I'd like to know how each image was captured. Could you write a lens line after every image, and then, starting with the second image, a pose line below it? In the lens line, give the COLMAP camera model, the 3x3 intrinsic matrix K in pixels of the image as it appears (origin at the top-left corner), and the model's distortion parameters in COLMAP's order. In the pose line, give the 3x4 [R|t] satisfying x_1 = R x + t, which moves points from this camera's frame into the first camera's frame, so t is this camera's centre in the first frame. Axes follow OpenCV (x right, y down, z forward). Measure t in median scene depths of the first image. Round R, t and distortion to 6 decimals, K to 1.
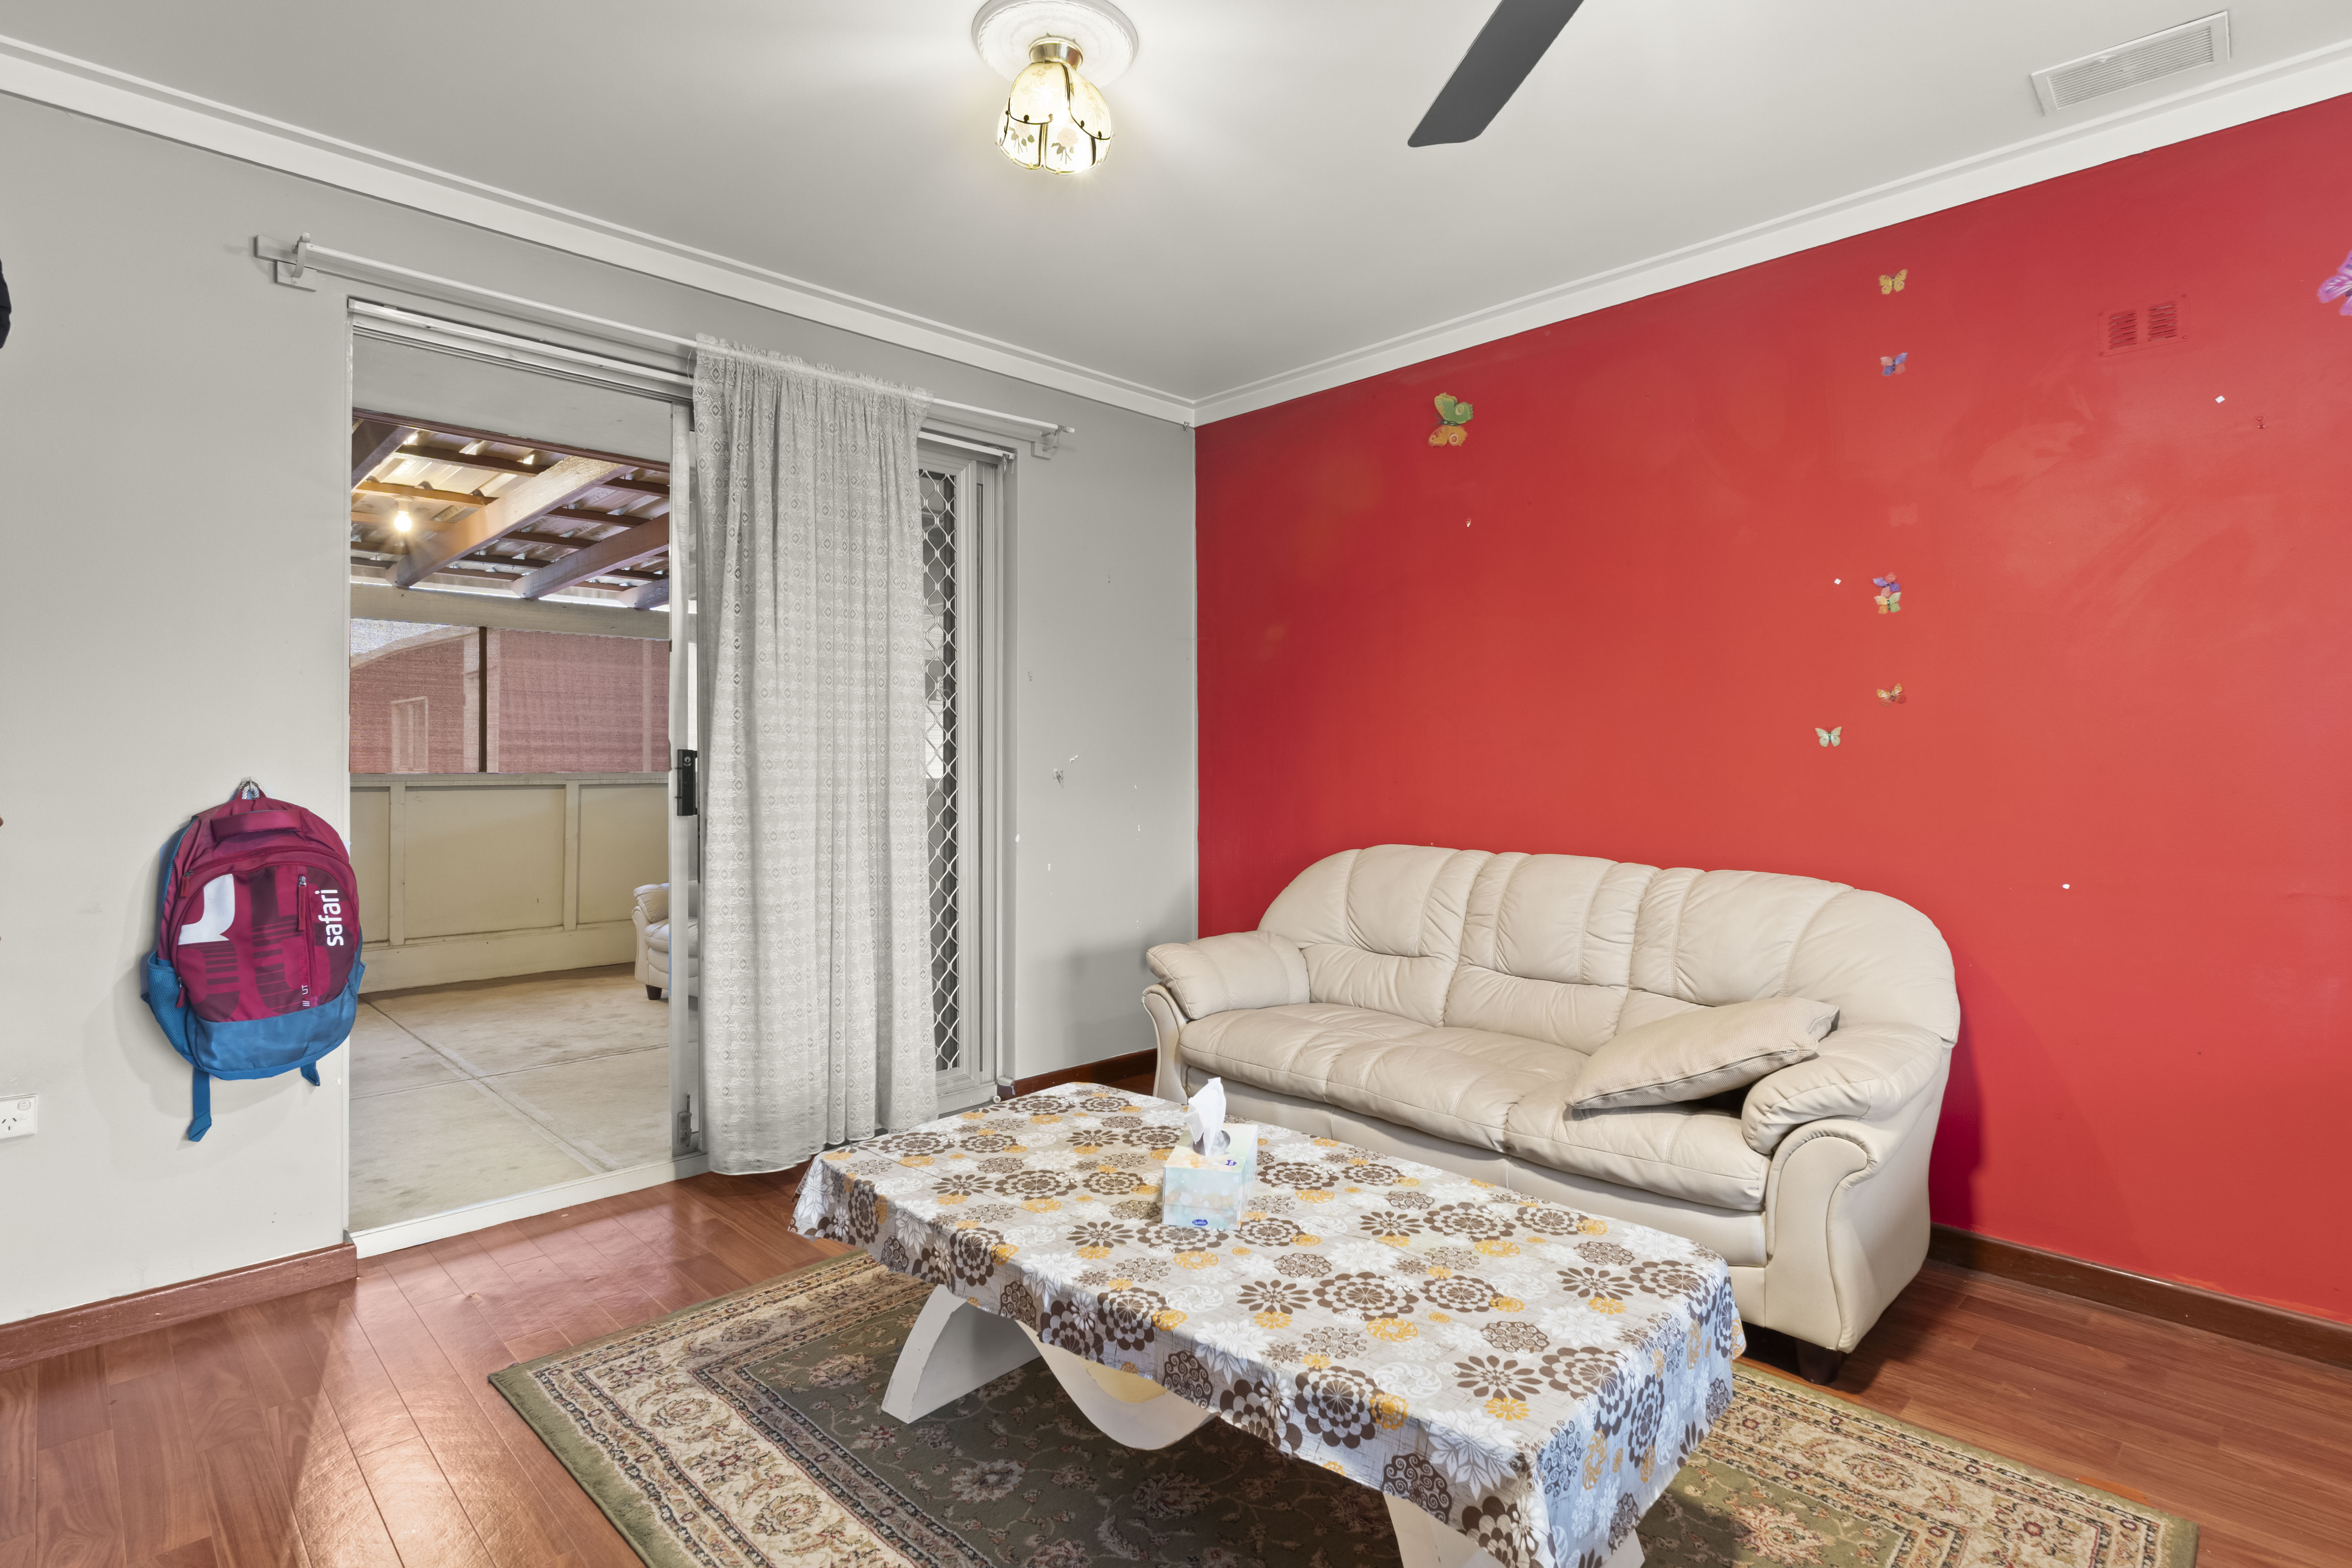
lens RADIAL K [[1137.4, 0, 1181.2], [0, 1137.4, 737.8], [0, 0, 1]] dist [0.004238, 0.000547]
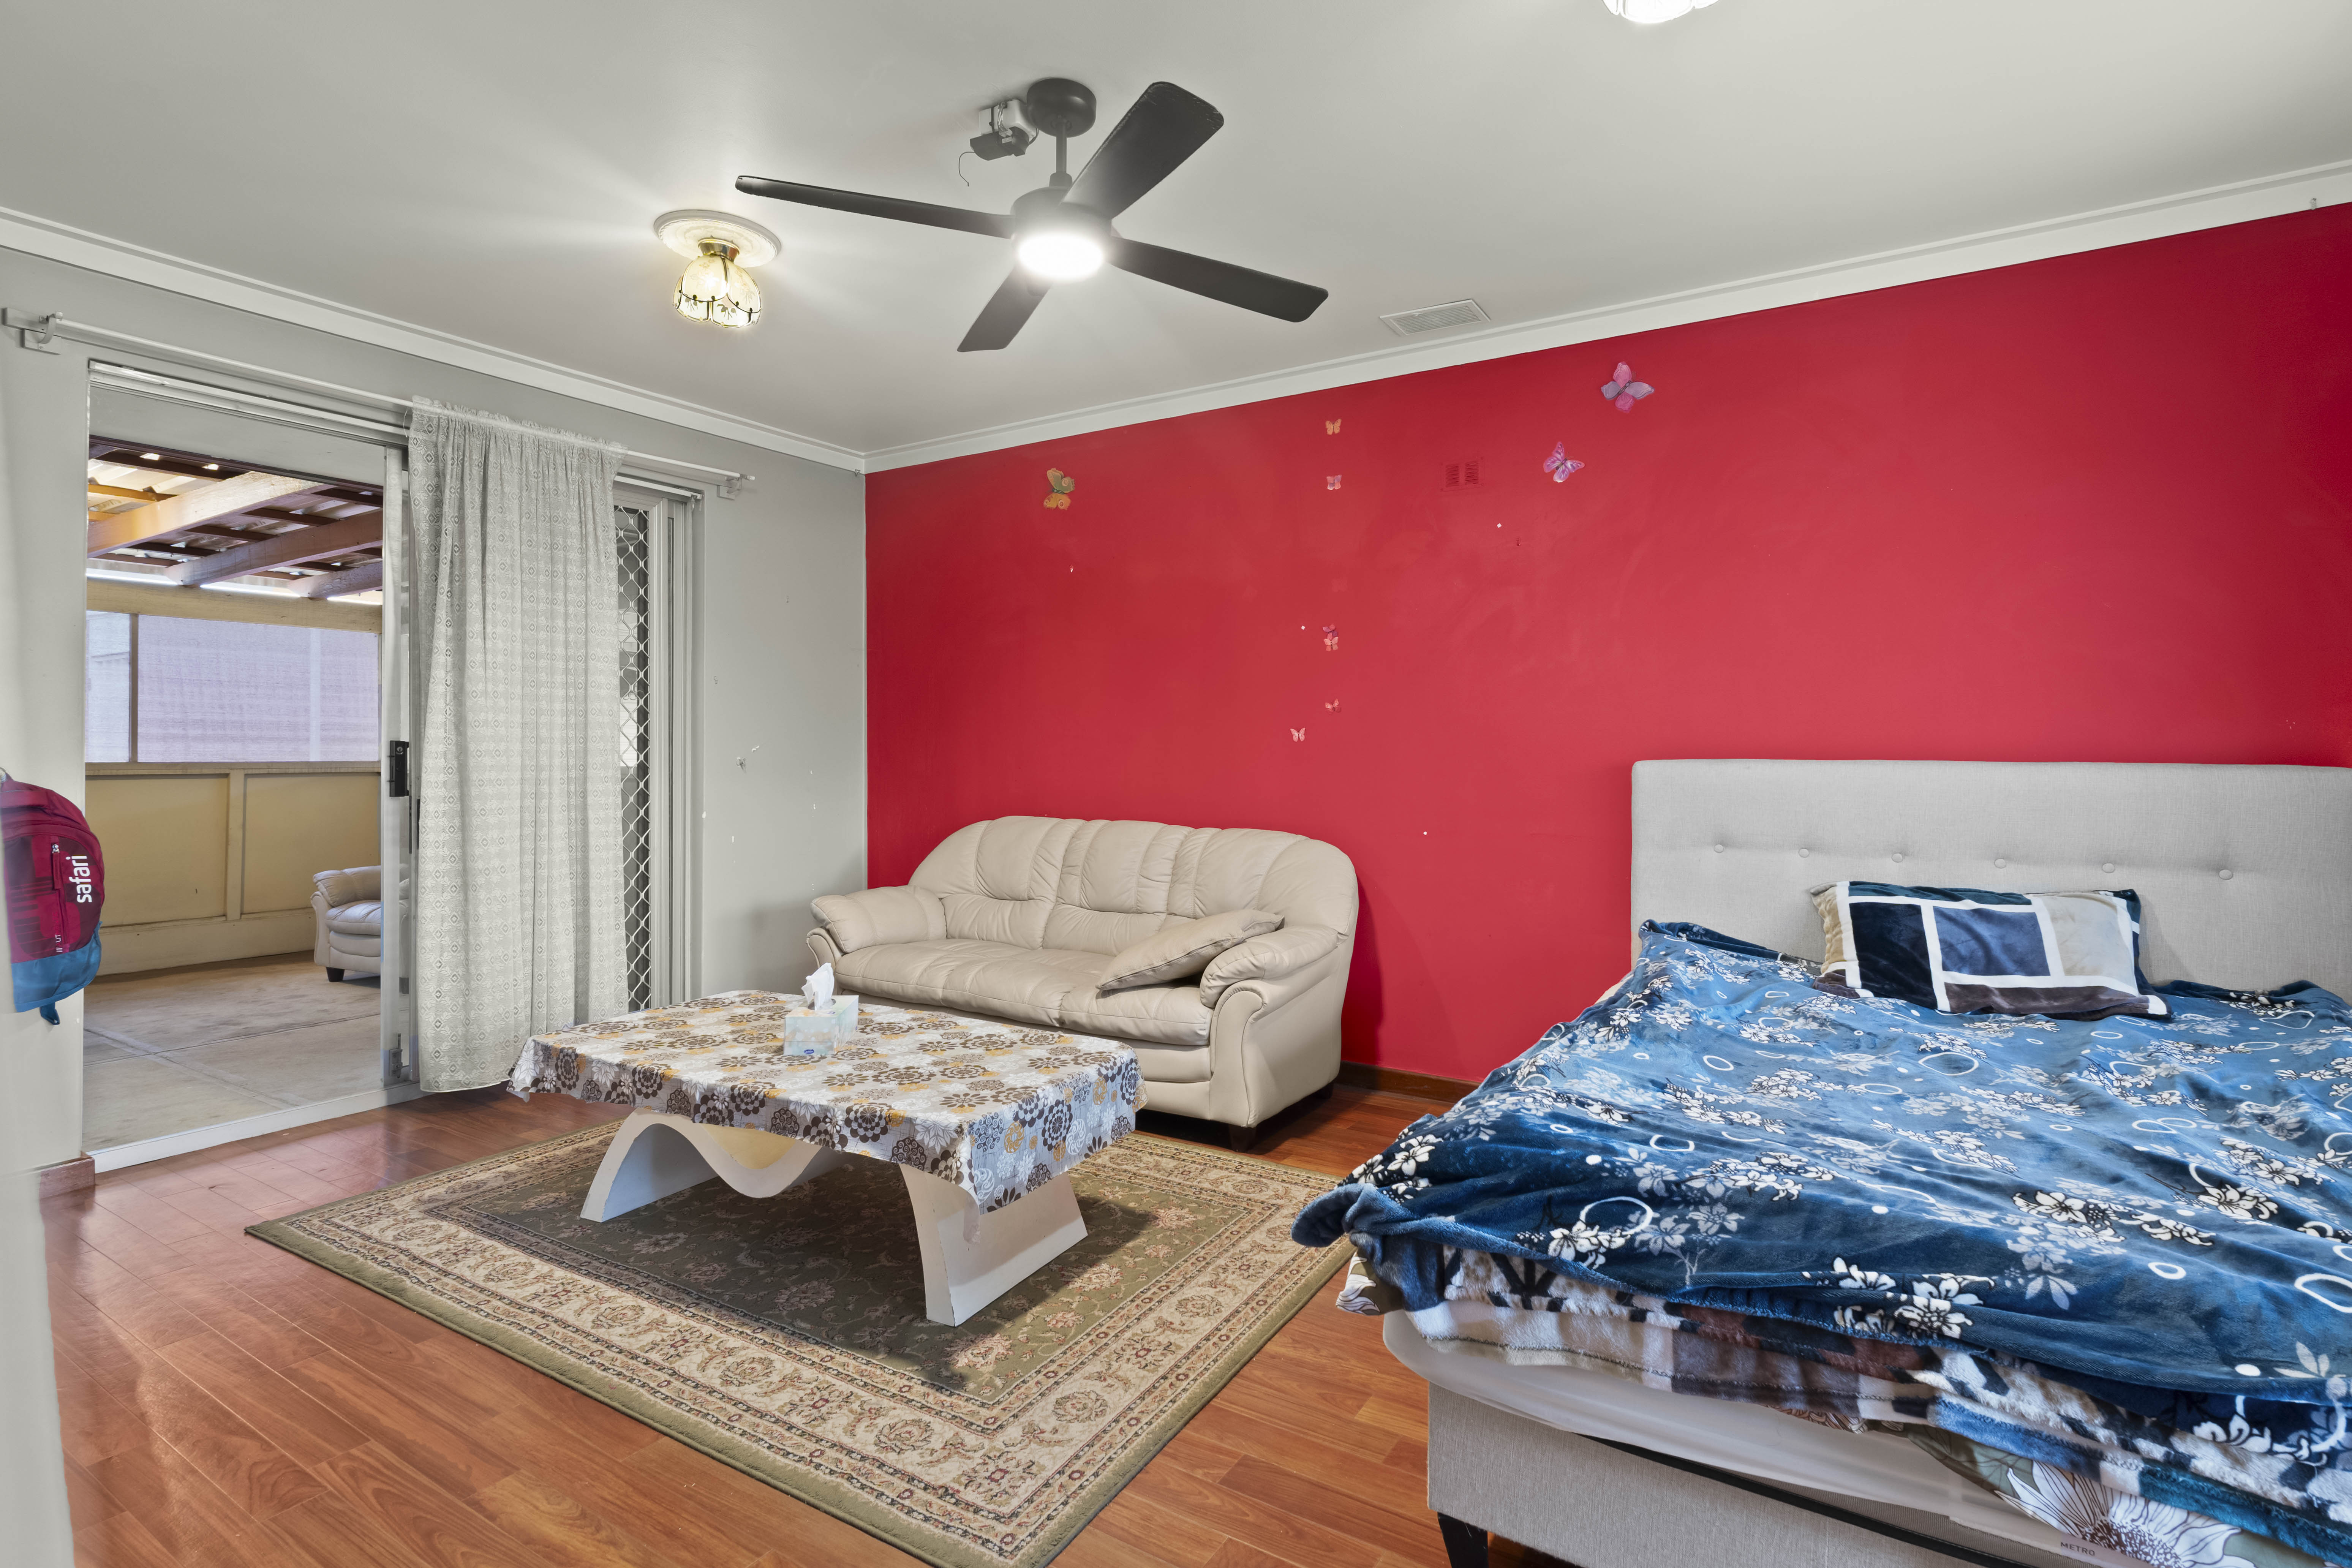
lens RADIAL K [[1137.4, 0, 1181.2], [0, 1137.4, 737.8], [0, 0, 1]] dist [0.004238, 0.000547]
pose [[0.973461, 0.004276, 0.228812, 0.088074], [-0.006272, 0.999948, 0.007996, -0.007285], [-0.228766, -0.009219, 0.973438, -0.350001]]
